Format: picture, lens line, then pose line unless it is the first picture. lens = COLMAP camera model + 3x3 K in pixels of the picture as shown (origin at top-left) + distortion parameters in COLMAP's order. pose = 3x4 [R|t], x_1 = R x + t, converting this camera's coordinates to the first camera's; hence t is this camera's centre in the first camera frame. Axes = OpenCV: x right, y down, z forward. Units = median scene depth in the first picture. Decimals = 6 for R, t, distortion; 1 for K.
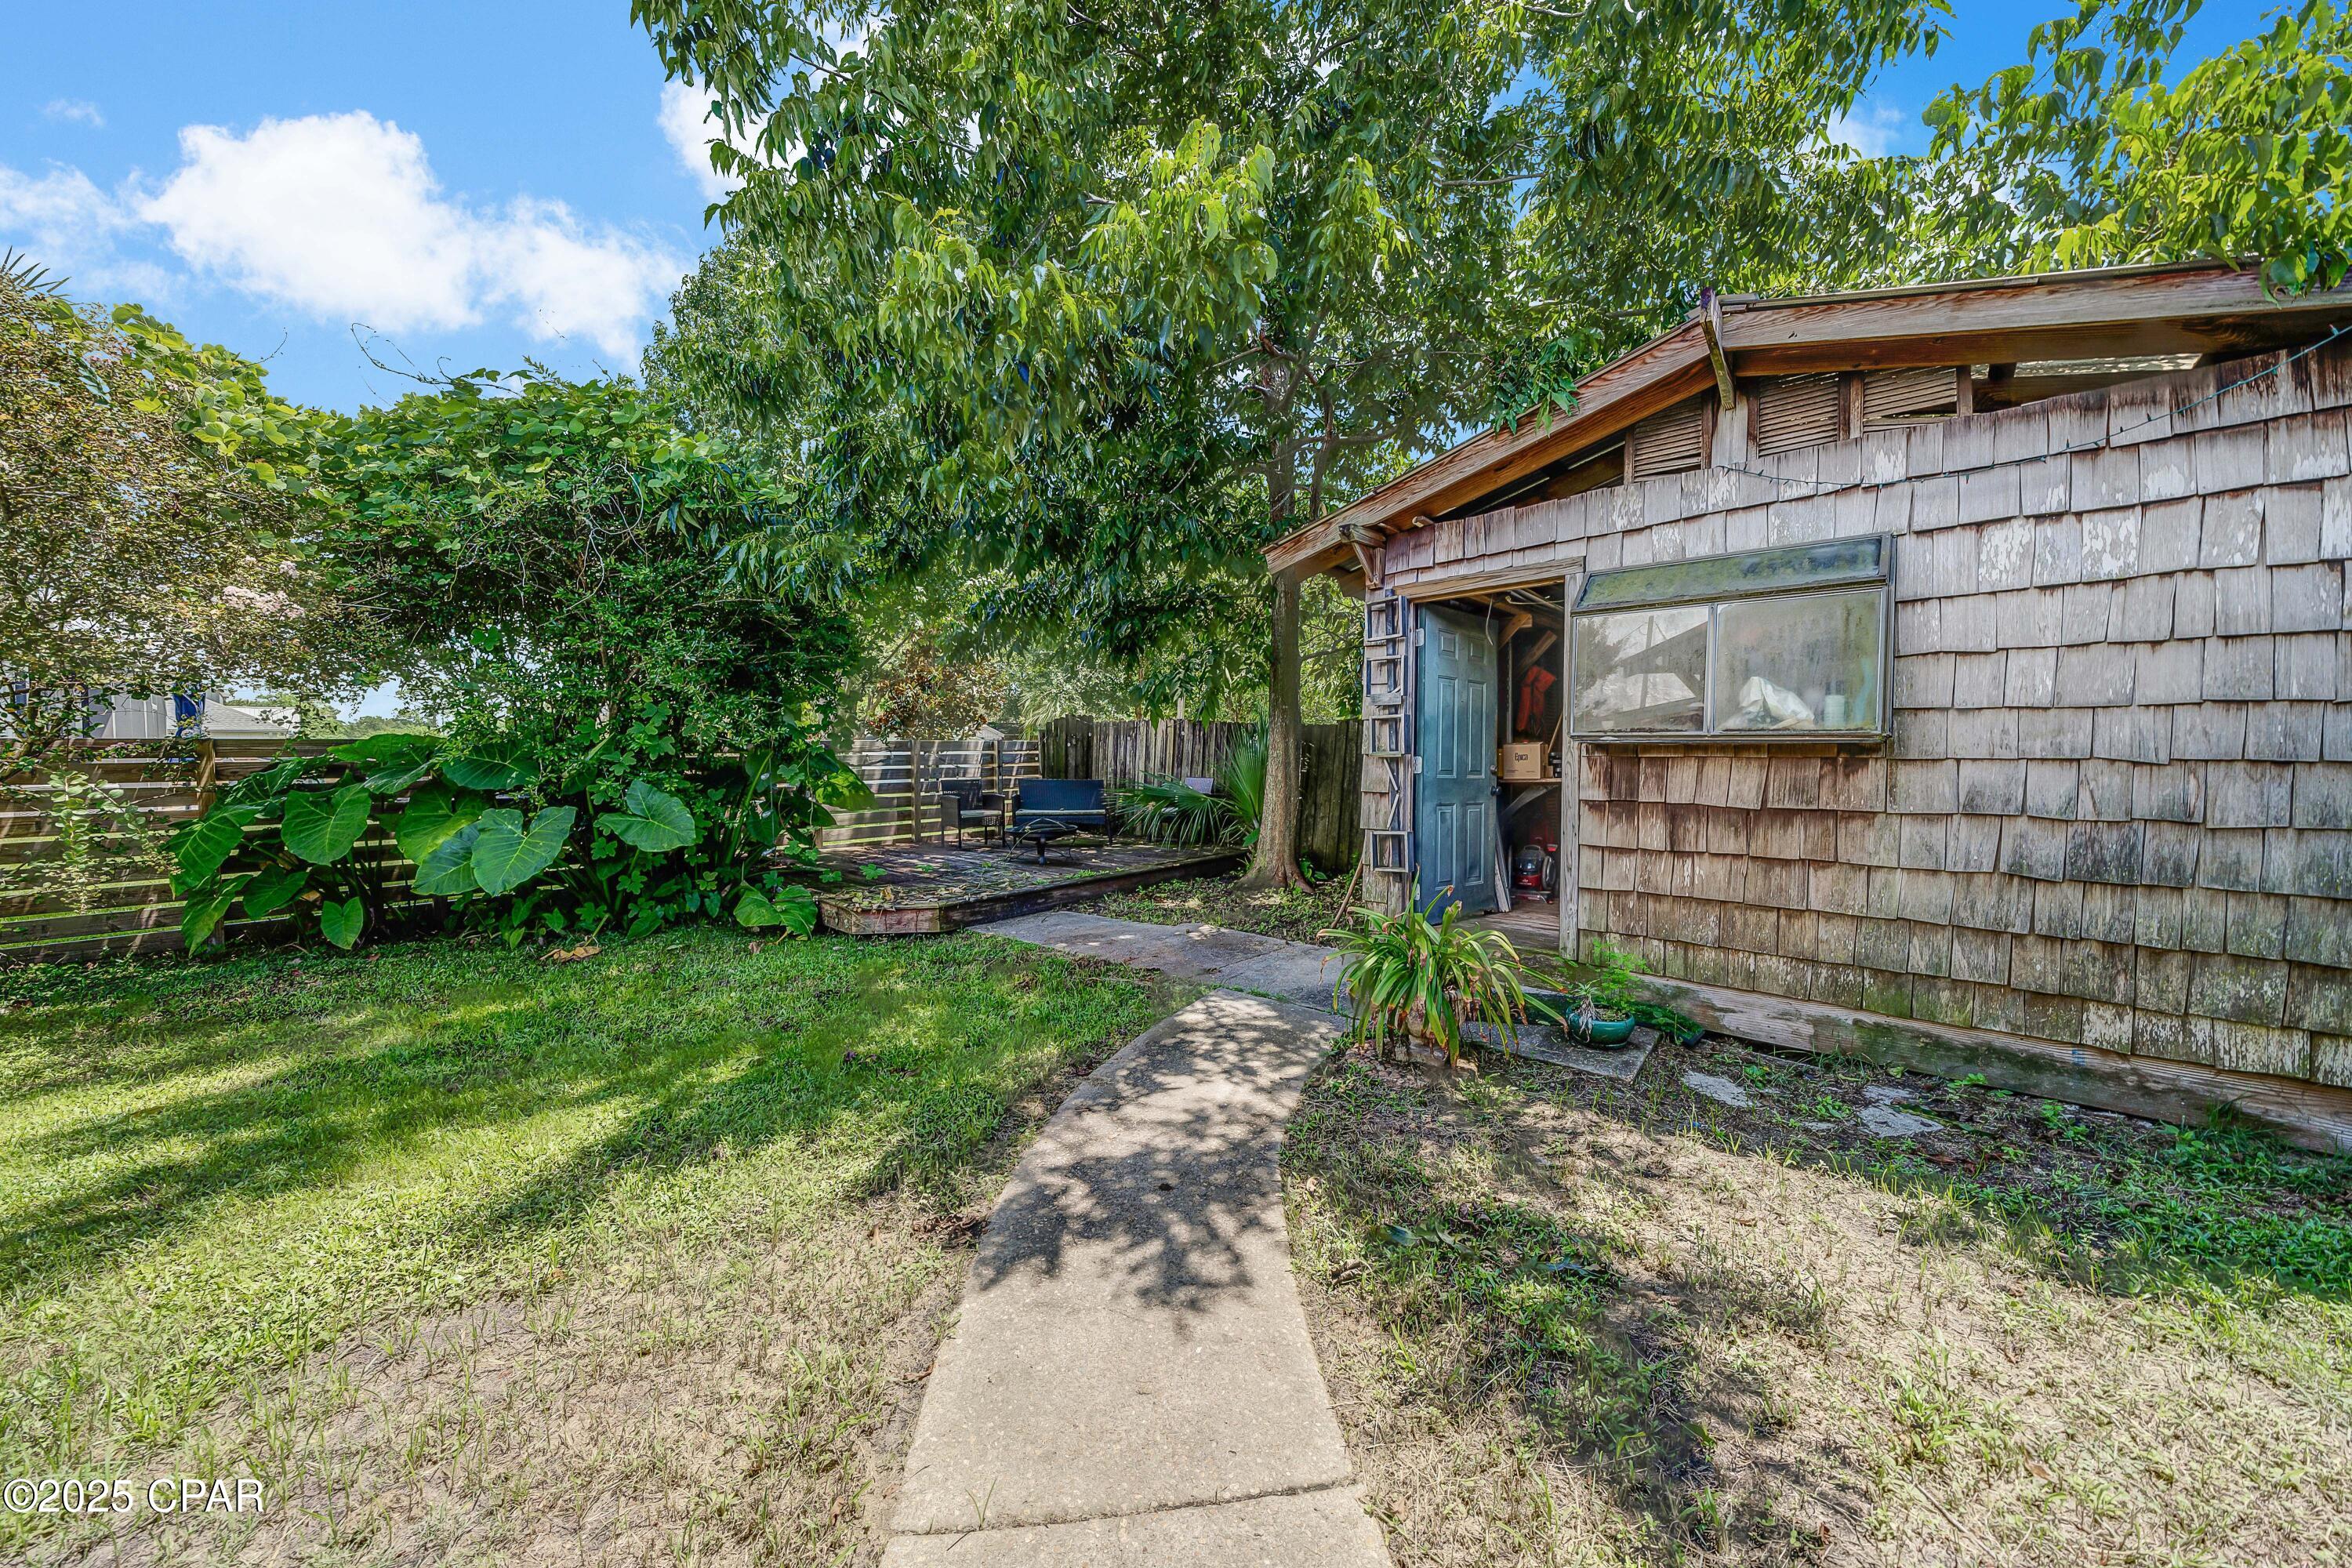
lens RADIAL K [[806.5, 0, 1187.7], [0, 806.5, 786.4], [0, 0, 1]] dist [0.000330, -0.000030]
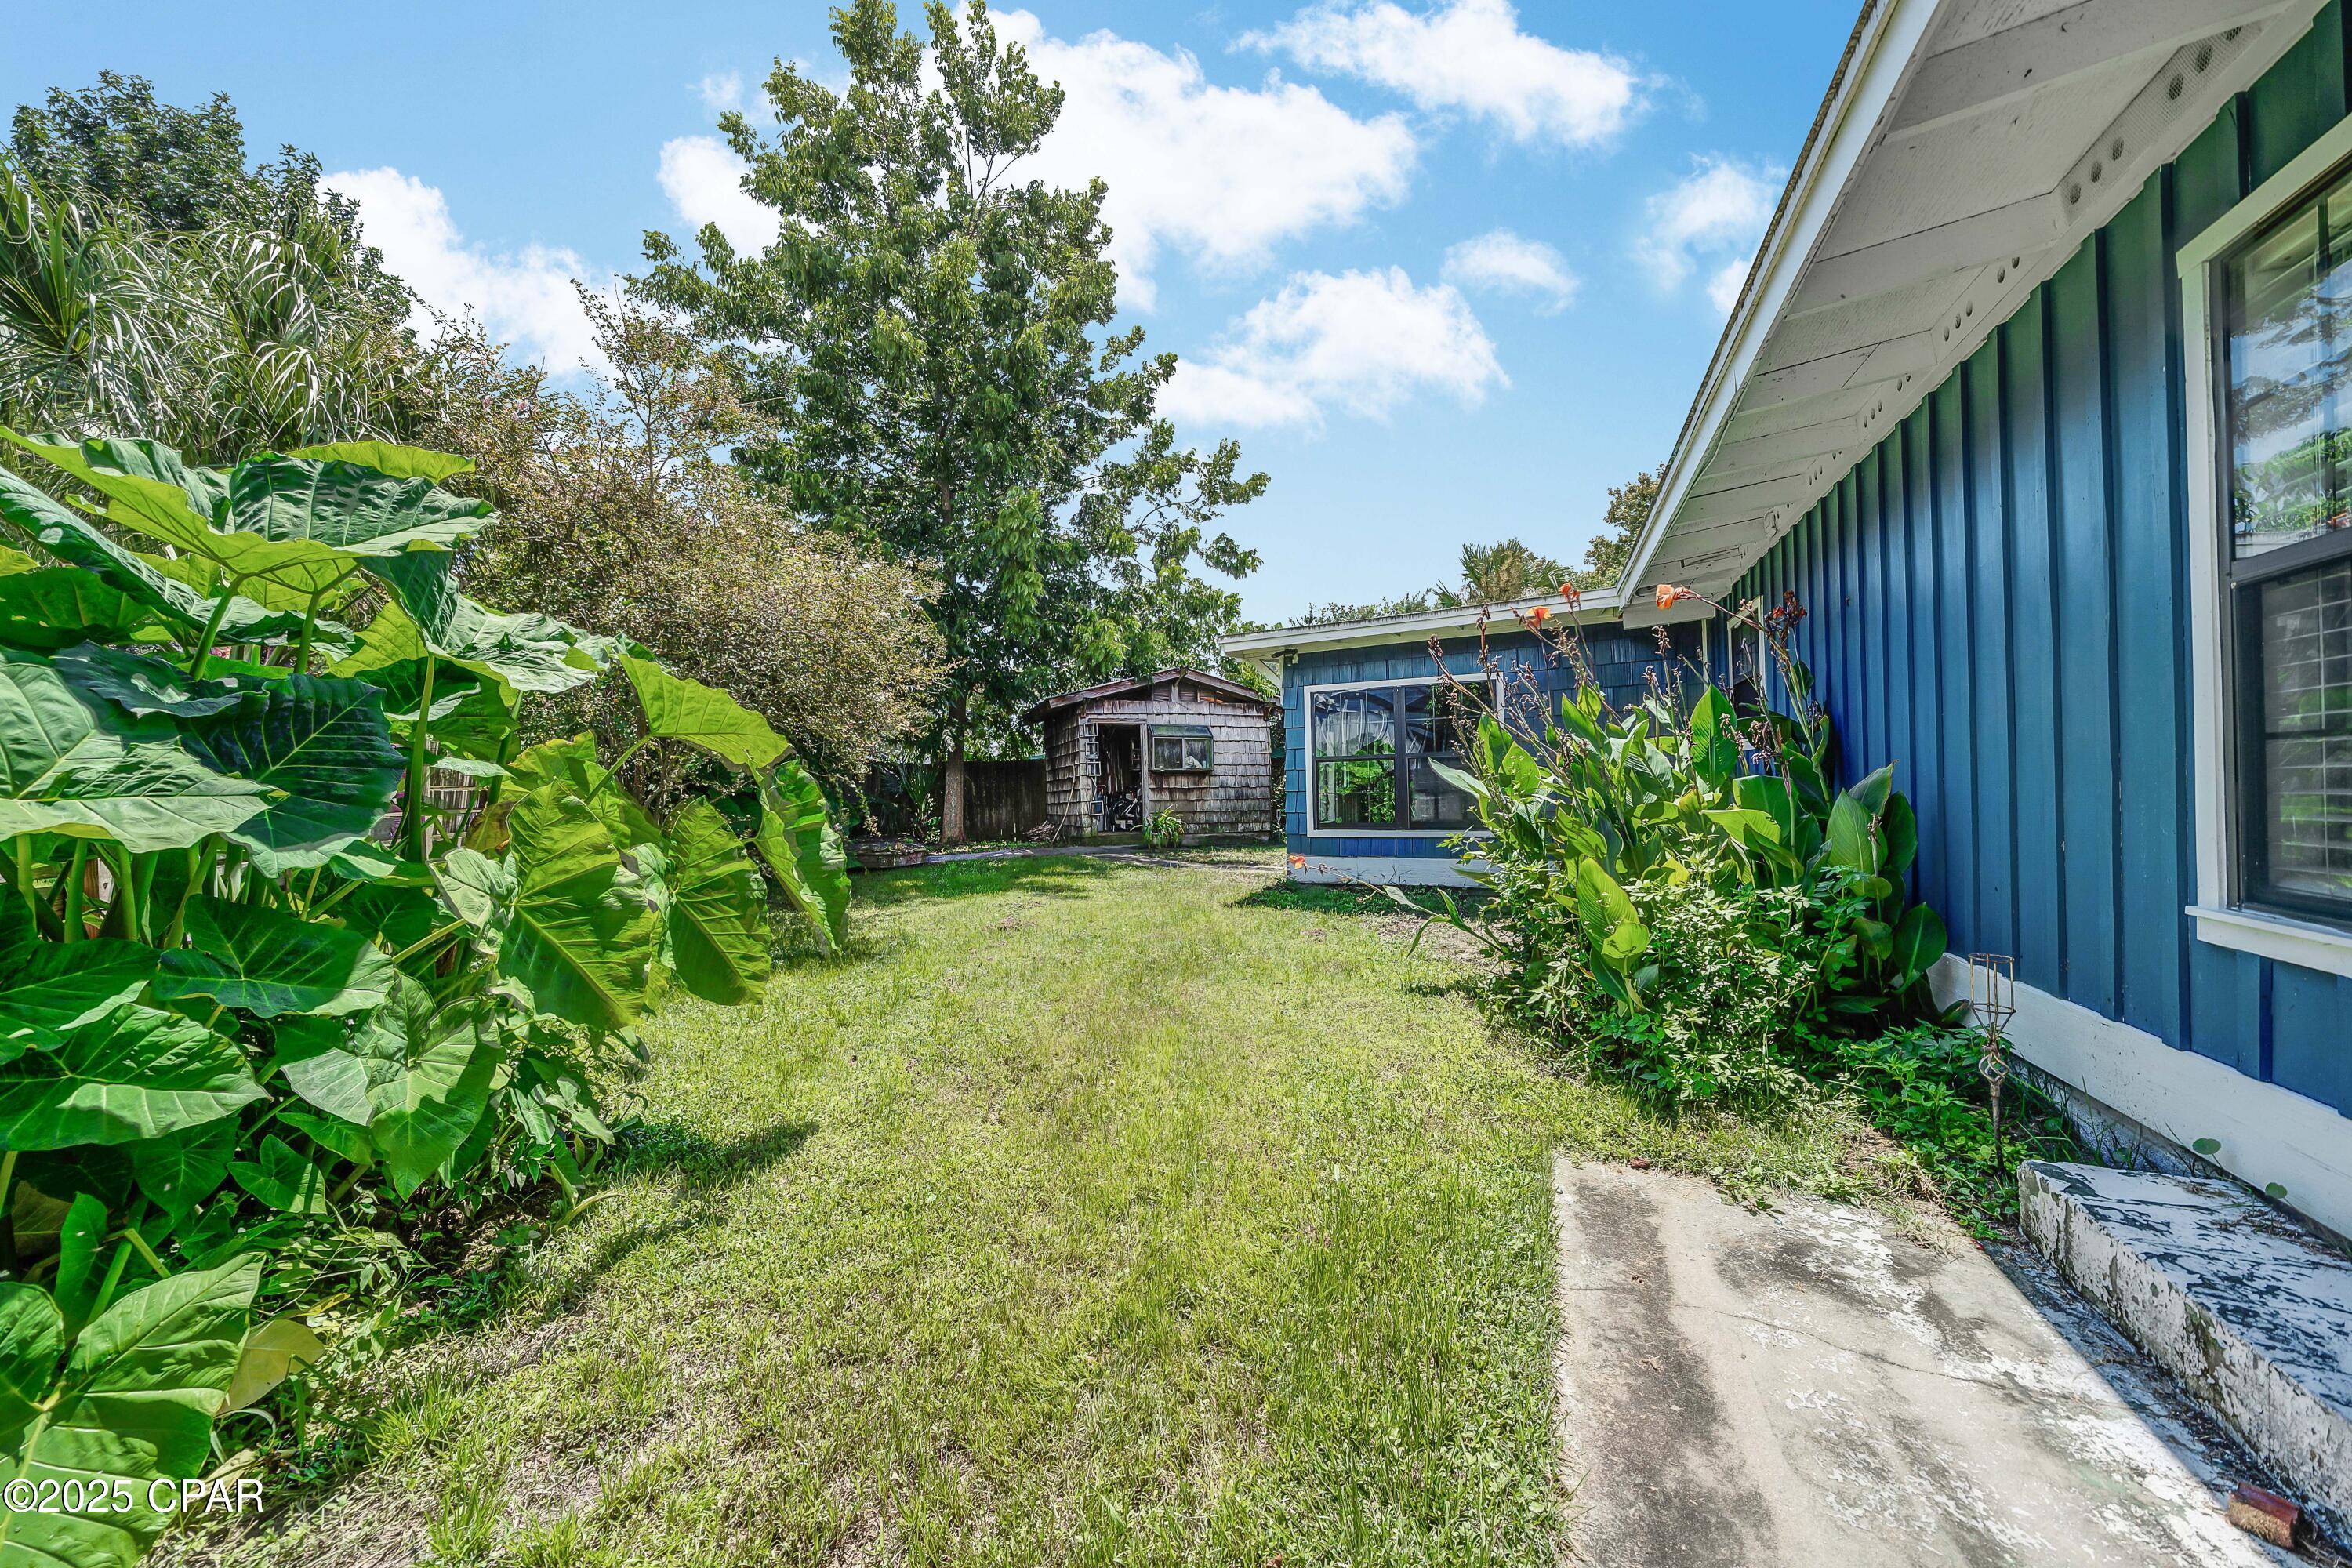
lens RADIAL K [[806.5, 0, 1161.9], [0, 806.5, 787.0], [0, 0, 1]] dist [0.000330, -0.000030]
pose [[0.477371, -0.009657, 0.878649, -2.654011], [0.049006, 0.998676, -0.015648, 0.071861], [-0.877334, 0.050529, 0.477213, -0.751530]]
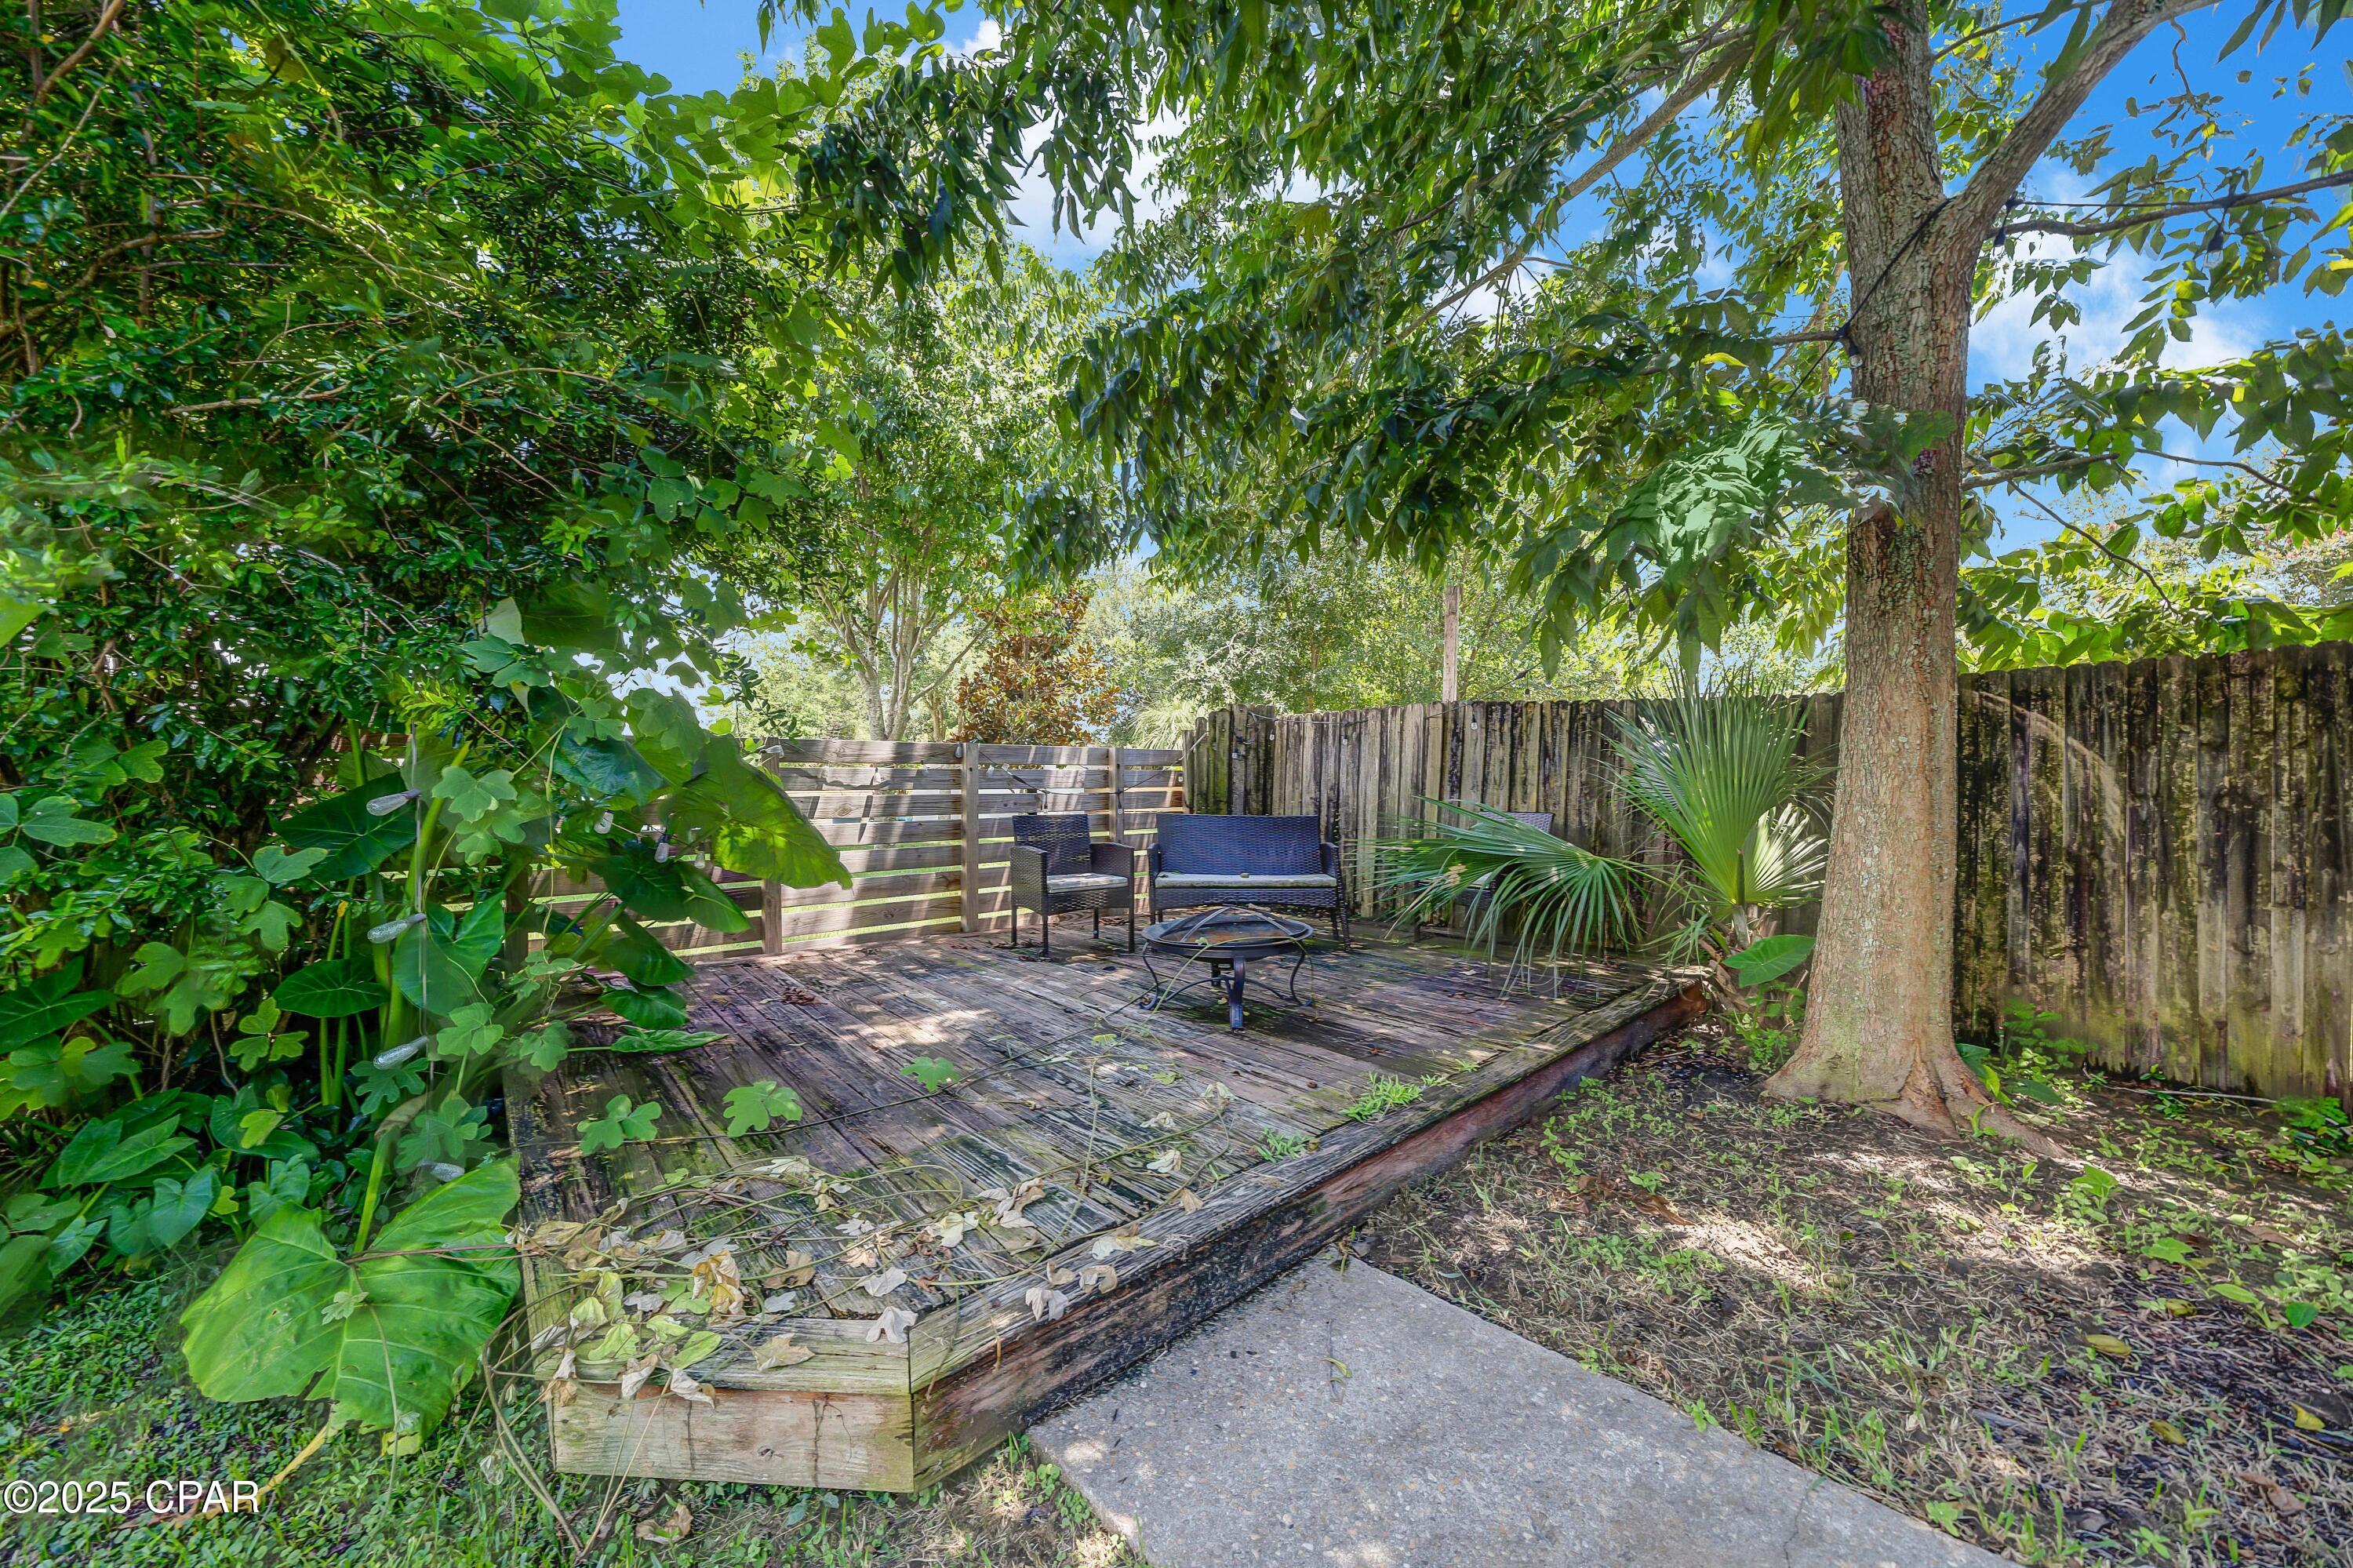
lens RADIAL K [[806.9, 0, 1183.3], [0, 806.9, 792.9], [0, 0, 1]] dist [0.000330, -0.000030]
pose [[0.991922, -0.001338, -0.126842, -0.298236], [-0.003519, 0.999269, -0.038062, -0.006608], [0.126800, 0.038201, 0.991192, 1.139031]]
